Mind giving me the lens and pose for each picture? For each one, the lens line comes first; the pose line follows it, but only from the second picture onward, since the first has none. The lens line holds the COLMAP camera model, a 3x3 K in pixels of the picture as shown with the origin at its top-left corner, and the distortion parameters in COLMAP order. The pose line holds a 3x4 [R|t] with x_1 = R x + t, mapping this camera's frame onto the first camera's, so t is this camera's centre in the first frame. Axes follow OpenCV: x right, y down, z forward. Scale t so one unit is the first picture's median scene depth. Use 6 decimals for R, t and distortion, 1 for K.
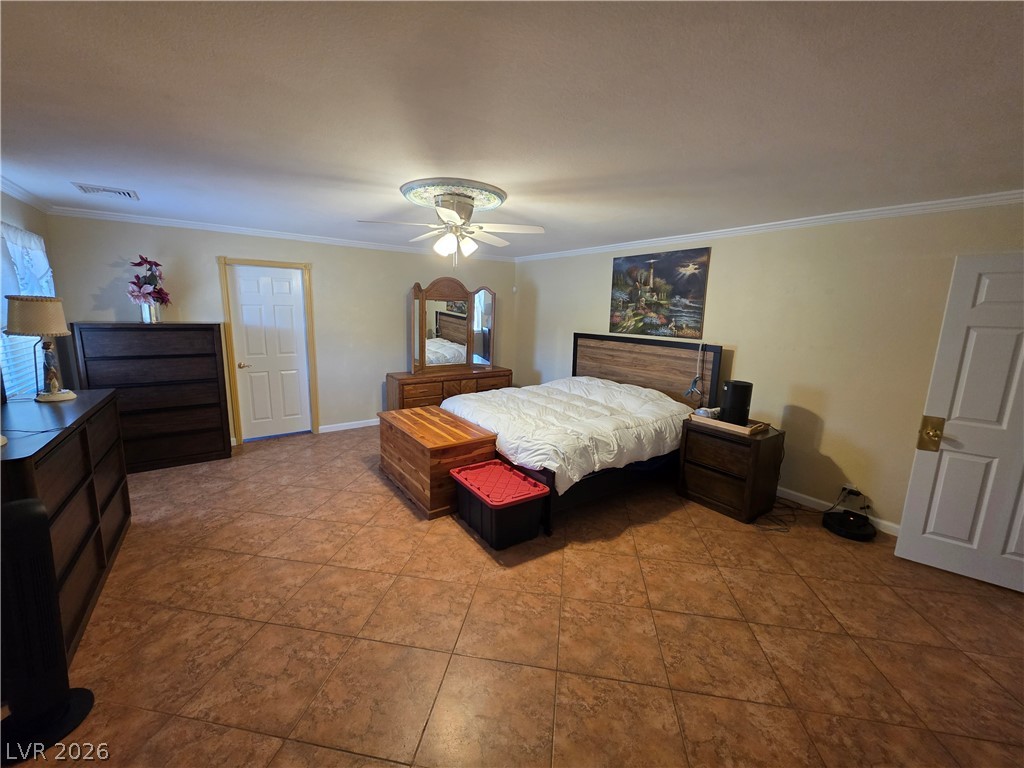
lens RADIAL K [[408.2, 0, 508.4], [0, 408.2, 385.9], [0, 0, 1]] dist [0.001639, -0.000318]
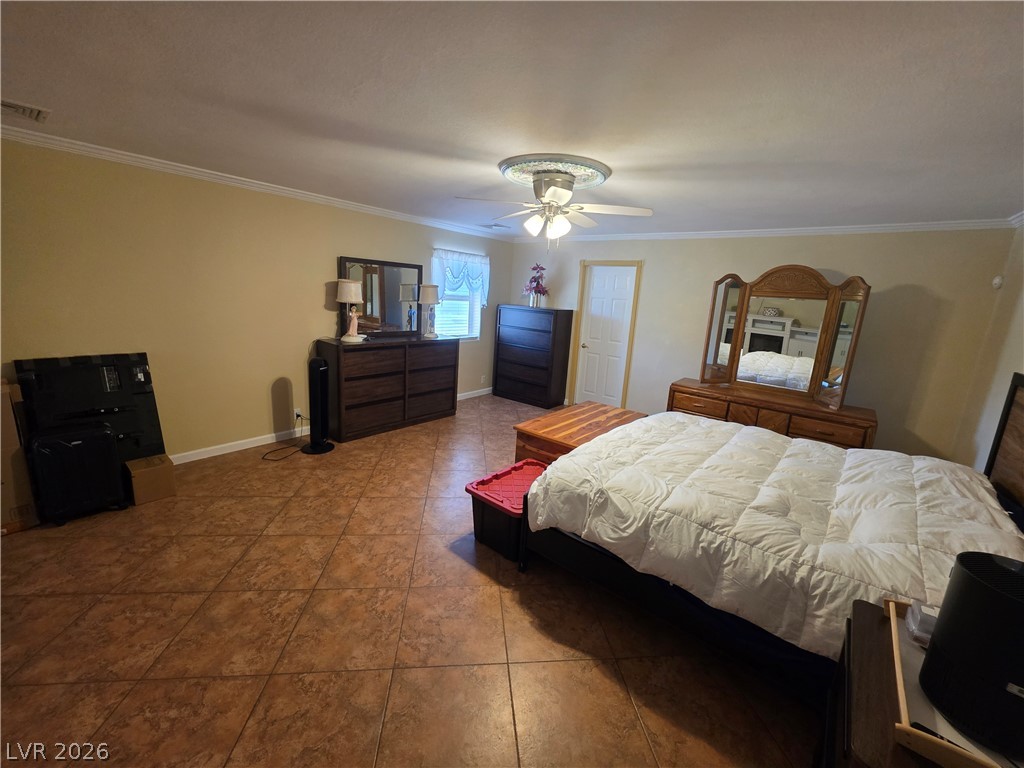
lens RADIAL K [[408.2, 0, 511.0], [0, 408.2, 382.6], [0, 0, 1]] dist [0.001639, -0.000318]
pose [[0.275194, 0.202834, -0.939748, 0.919167], [-0.231130, 0.962780, 0.140121, -0.121450], [0.933192, 0.178644, 0.311832, 0.777901]]
